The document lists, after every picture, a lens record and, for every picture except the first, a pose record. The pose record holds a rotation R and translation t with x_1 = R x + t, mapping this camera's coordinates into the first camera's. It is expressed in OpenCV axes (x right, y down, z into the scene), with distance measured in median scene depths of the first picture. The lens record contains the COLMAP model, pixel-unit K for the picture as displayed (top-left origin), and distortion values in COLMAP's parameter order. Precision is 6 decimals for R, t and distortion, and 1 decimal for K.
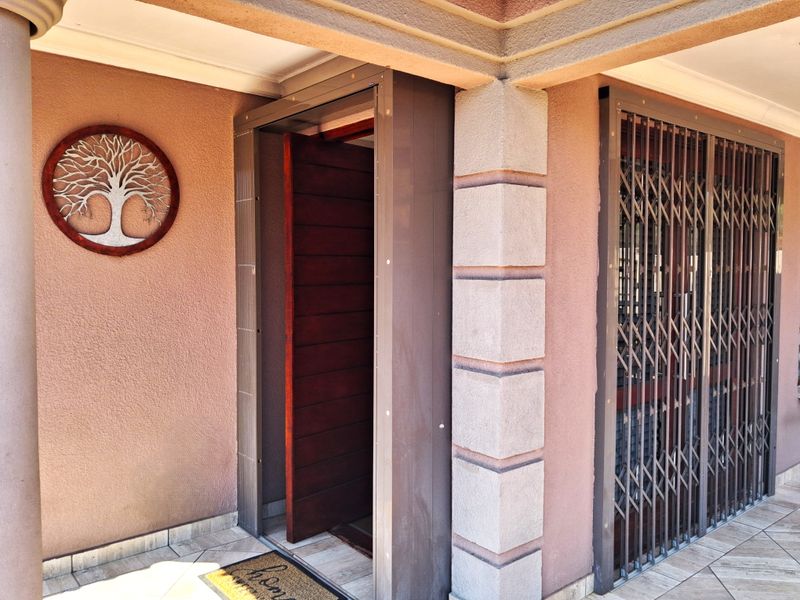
lens RADIAL K [[626.9, 0, 397.0], [0, 626.9, 296.8], [0, 0, 1]] dist [0.098003, -0.191333]
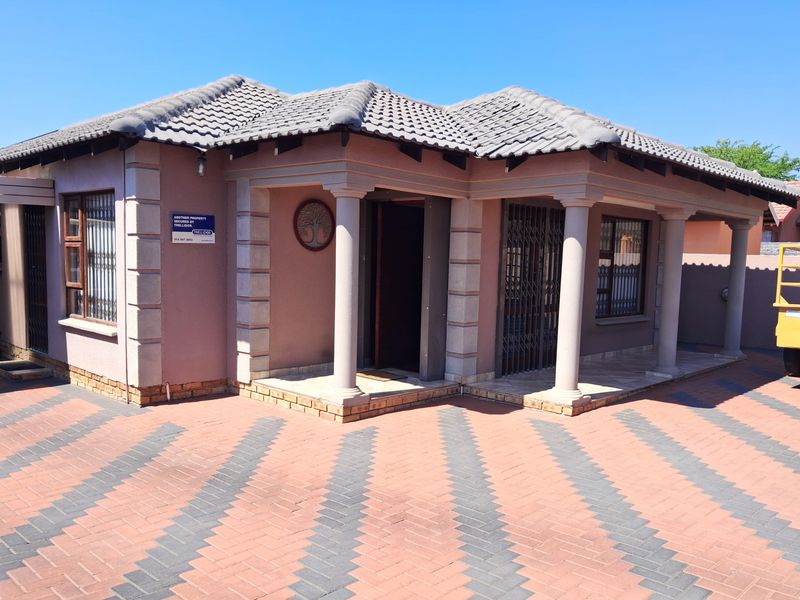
lens RADIAL K [[711.8, 0, 401.7], [0, 711.8, 322.3], [0, 0, 1]] dist [0.155375, -0.301138]
pose [[0.993229, 0.014282, 0.115291, -0.455262], [-0.020194, 0.998531, 0.050279, 0.073970], [-0.114404, -0.052267, 0.992058, -2.034424]]
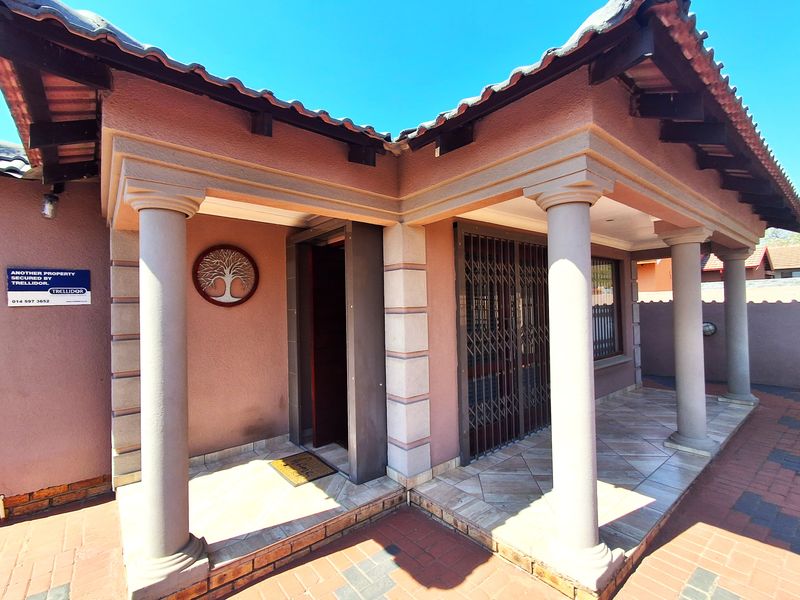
lens RADIAL K [[367.3, 0, 396.8], [0, 367.3, 301.5], [0, 0, 1]] dist [0.004358, 0.000694]
pose [[0.999644, -0.026180, -0.005089, 0.126104], [0.025821, 0.997801, -0.061044, 0.006099], [0.006676, 0.060891, 0.998122, -0.213861]]
